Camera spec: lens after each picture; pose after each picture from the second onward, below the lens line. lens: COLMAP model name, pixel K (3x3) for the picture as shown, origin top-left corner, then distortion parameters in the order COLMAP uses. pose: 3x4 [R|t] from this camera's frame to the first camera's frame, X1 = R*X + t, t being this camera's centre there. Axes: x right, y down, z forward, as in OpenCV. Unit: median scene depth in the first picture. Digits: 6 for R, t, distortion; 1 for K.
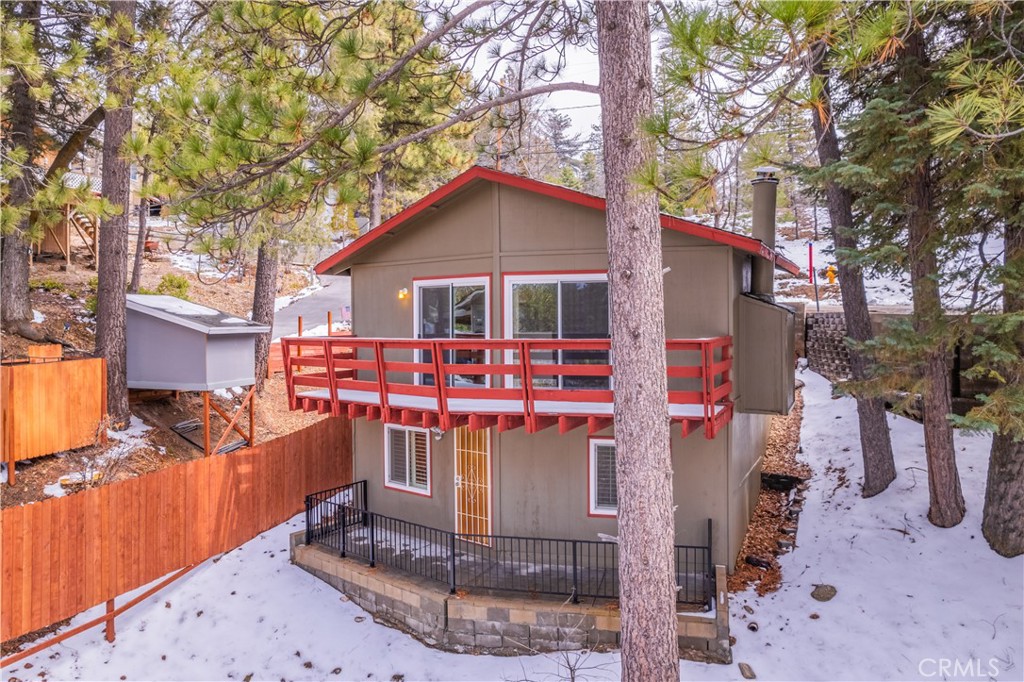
lens RADIAL K [[741.0, 0, 464.6], [0, 741.0, 308.5], [0, 0, 1]] dist [-0.015830, -0.000448]
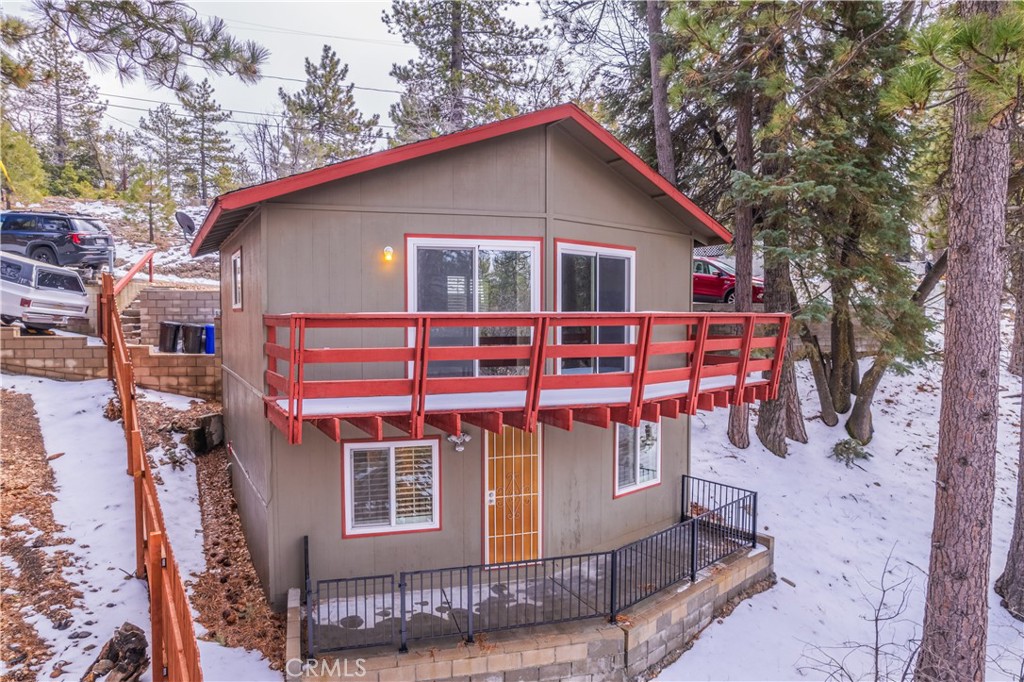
lens RADIAL K [[649.5, 0, 514.5], [0, 649.5, 346.2], [0, 0, 1]] dist [-0.021815, 0.013718]
pose [[0.539051, -0.033006, 0.841626, -0.595142], [-0.016439, 0.998629, 0.049692, 0.037635], [-0.842112, -0.040622, 0.537770, 0.633404]]
